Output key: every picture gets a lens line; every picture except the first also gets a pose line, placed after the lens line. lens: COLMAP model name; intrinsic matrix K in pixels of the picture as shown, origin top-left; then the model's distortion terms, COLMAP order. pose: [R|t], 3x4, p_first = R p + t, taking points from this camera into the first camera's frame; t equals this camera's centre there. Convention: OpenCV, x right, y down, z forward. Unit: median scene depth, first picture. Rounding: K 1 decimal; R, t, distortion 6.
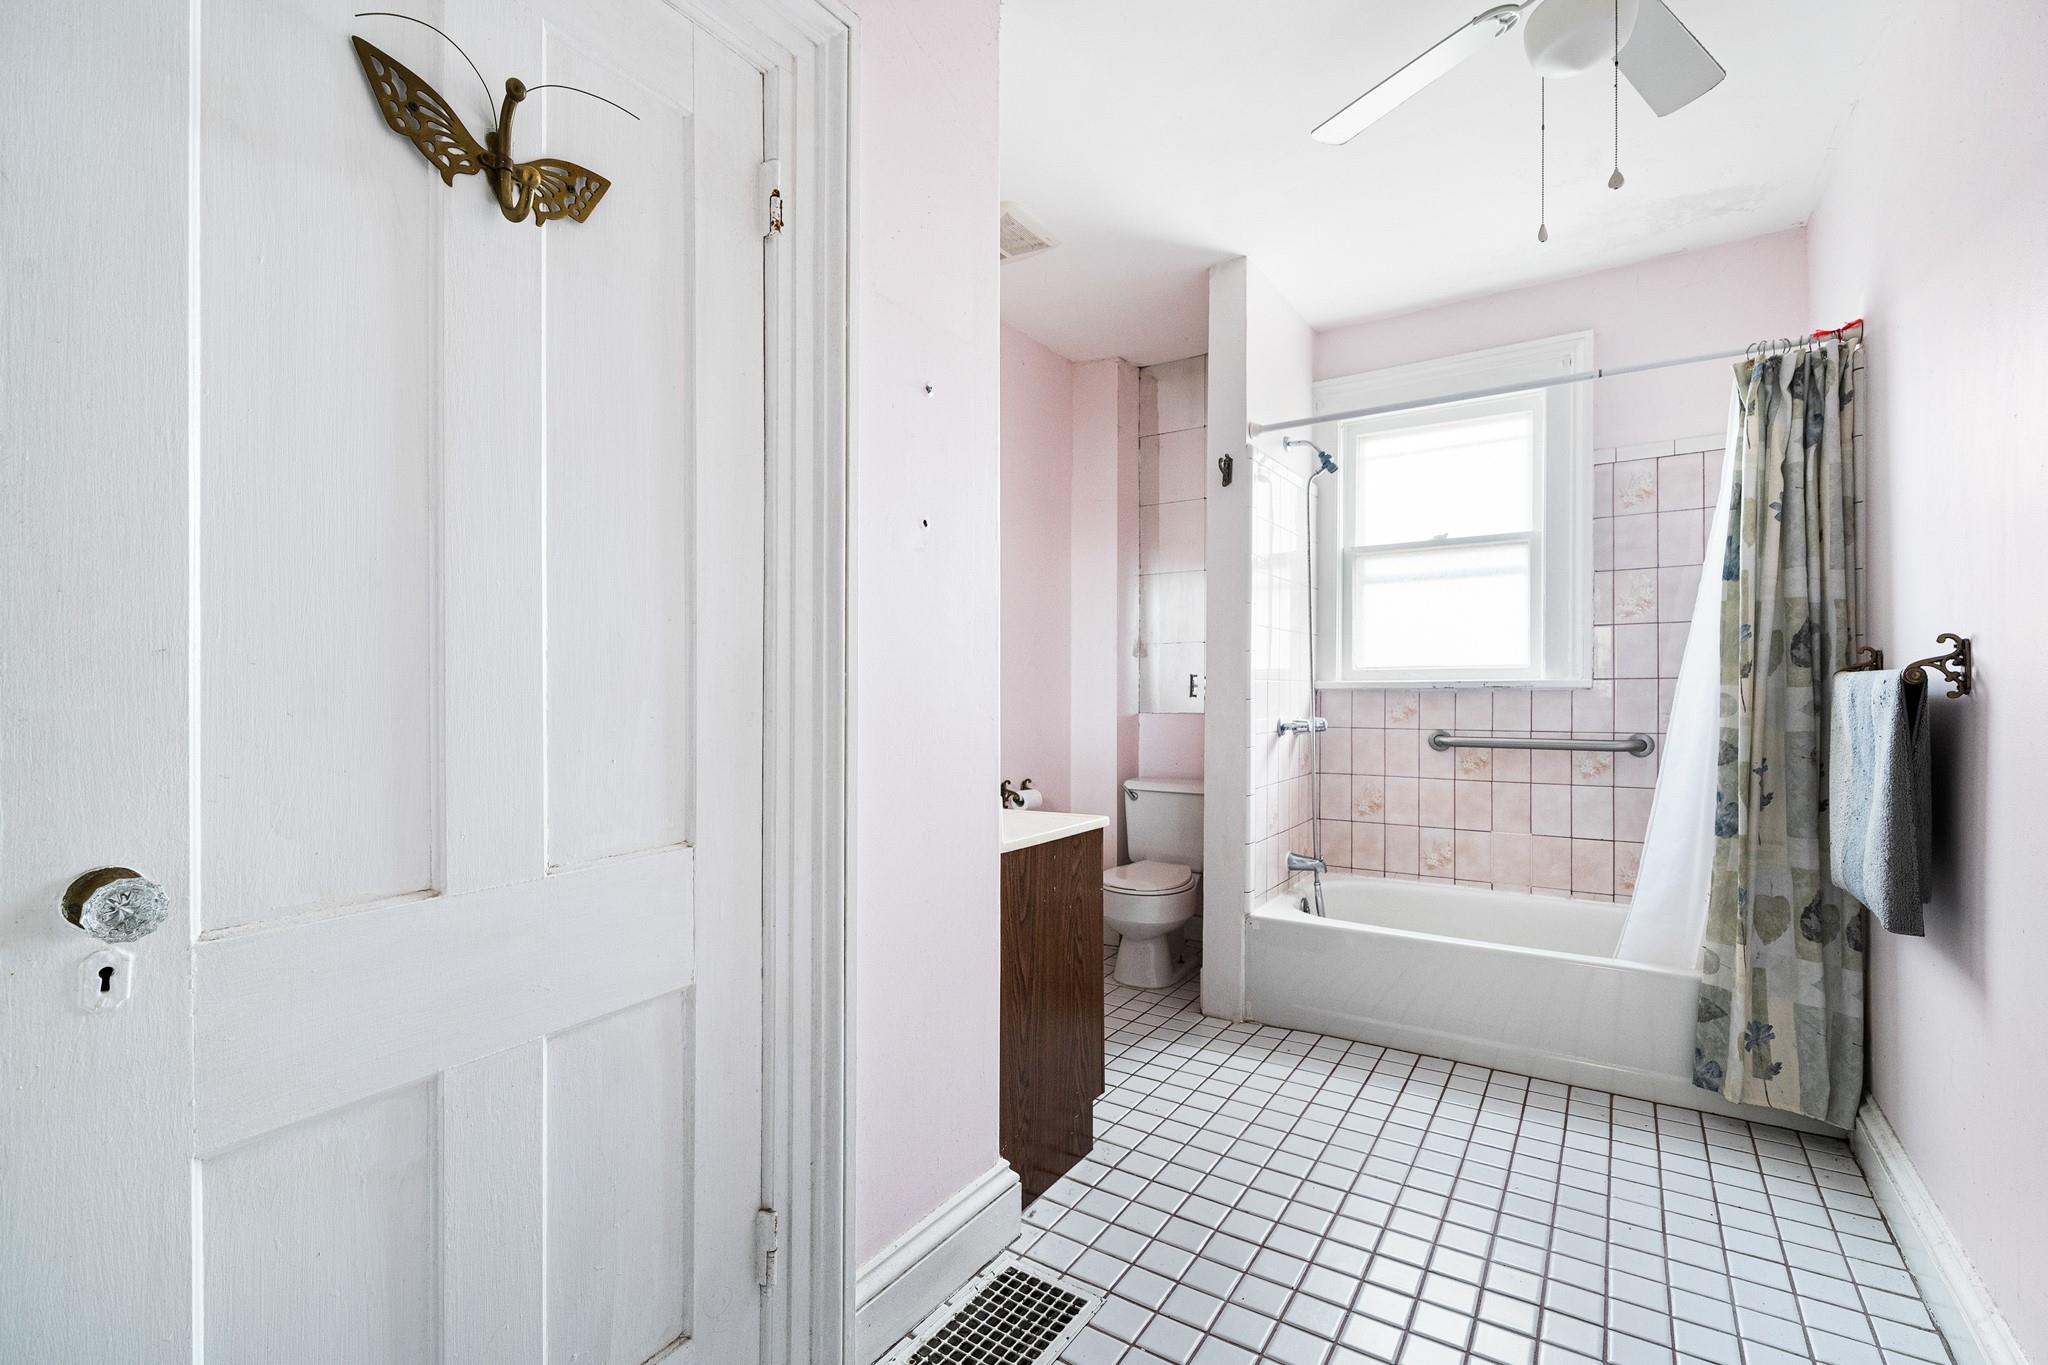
lens RADIAL K [[943.7, 0, 1024.0], [0, 943.7, 682.5], [0, 0, 1]] dist [-0.000761, 0.000053]
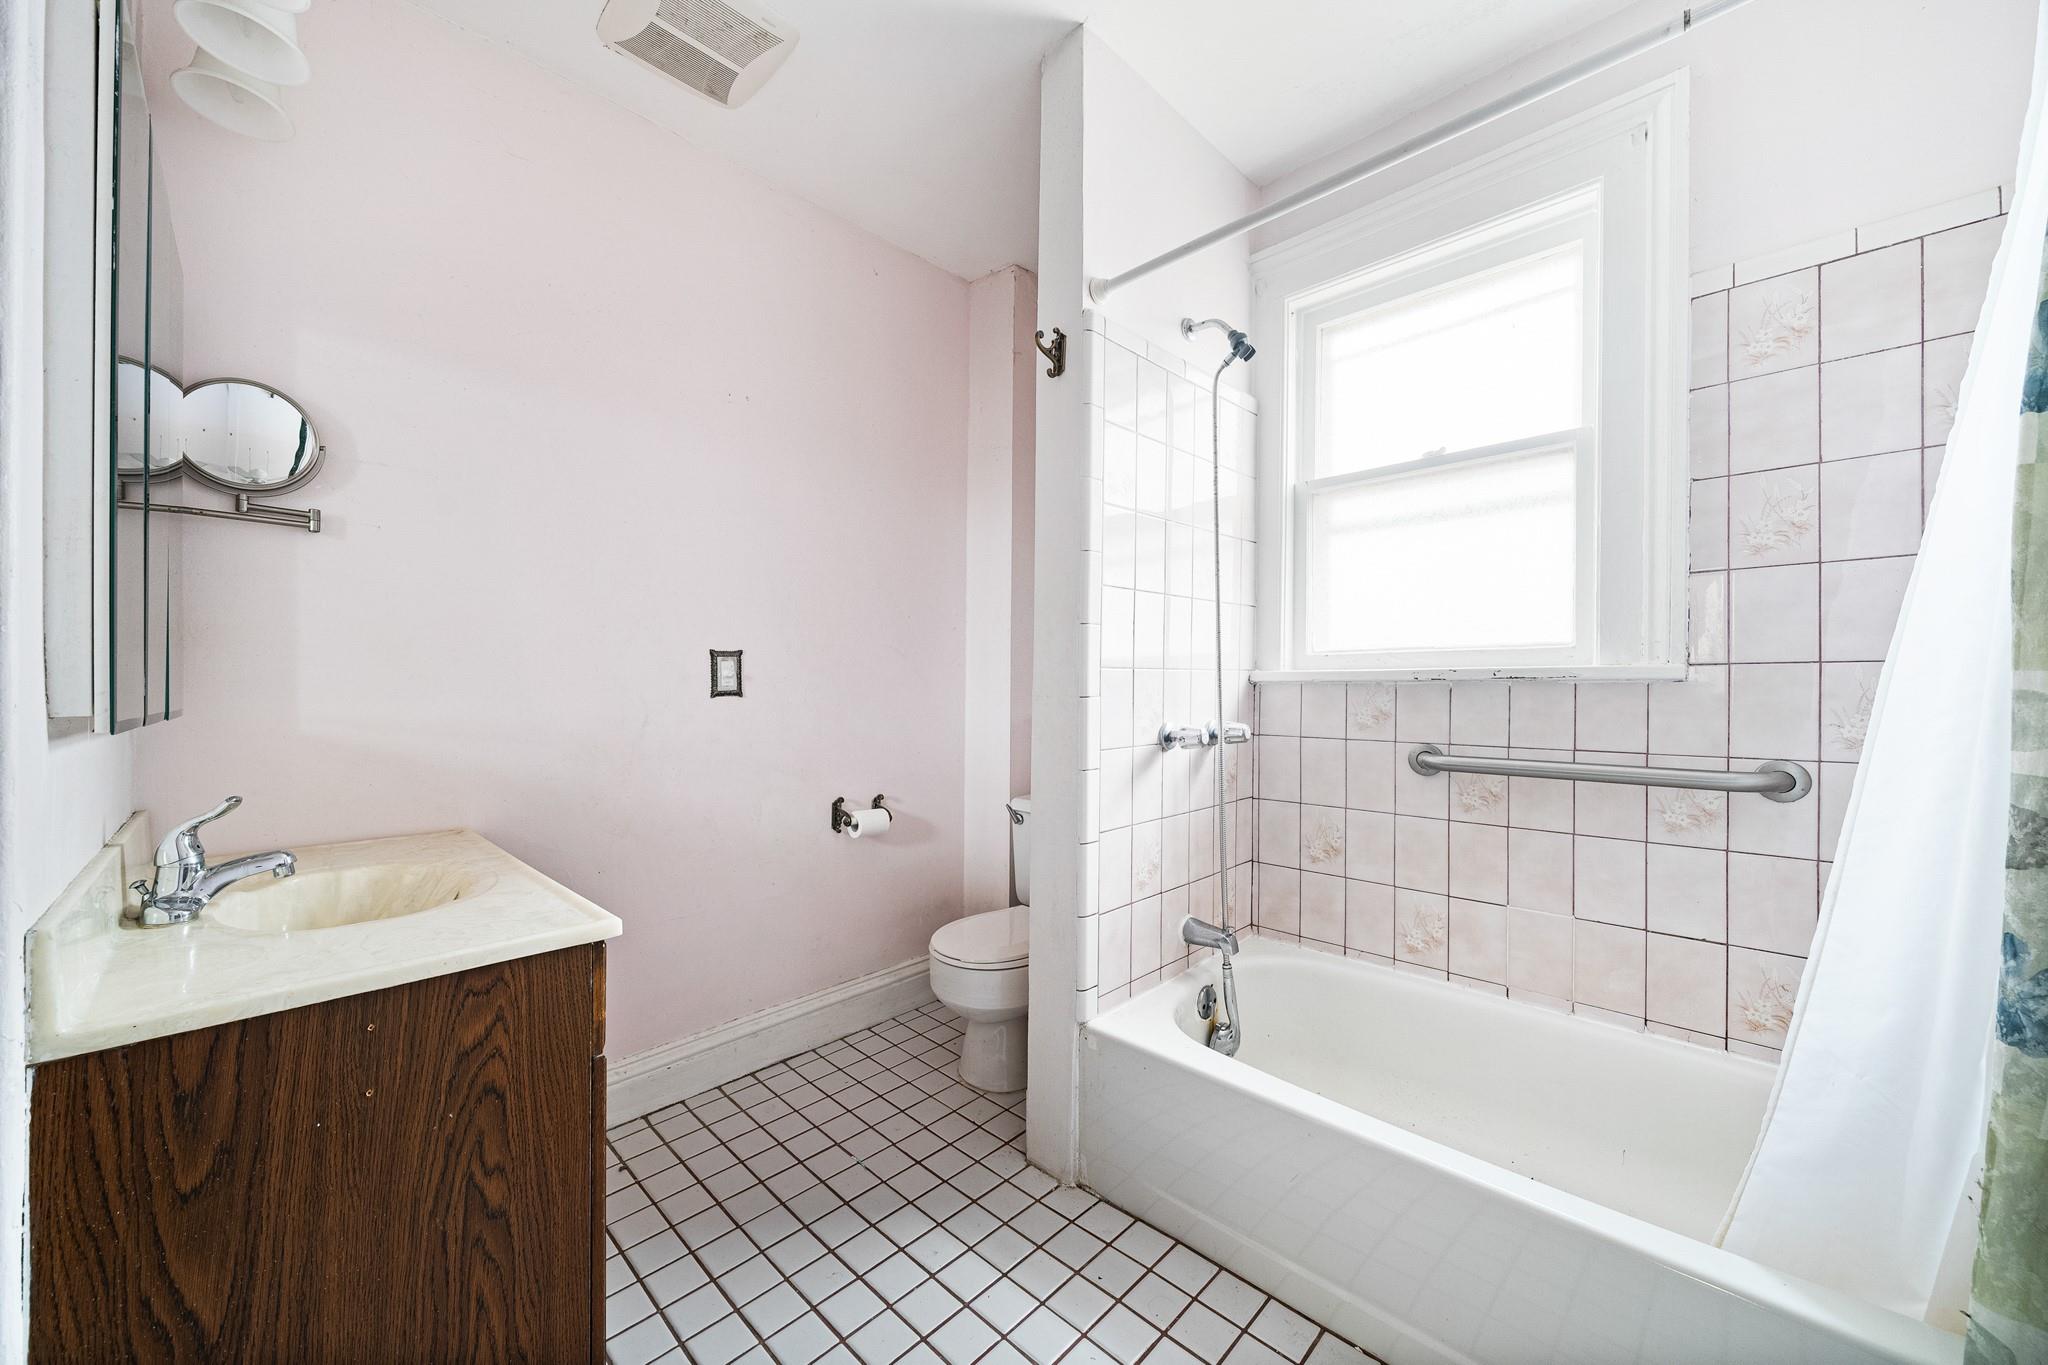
lens RADIAL K [[768.6, 0, 1024.0], [0, 768.6, 682.5], [0, 0, 1]] dist [-0.006123, -0.000105]
pose [[0.980280, -0.000696, -0.197615, 0.282221], [0.002339, 0.999965, 0.008079, 0.002859], [0.197602, -0.008382, 0.980247, 0.437084]]
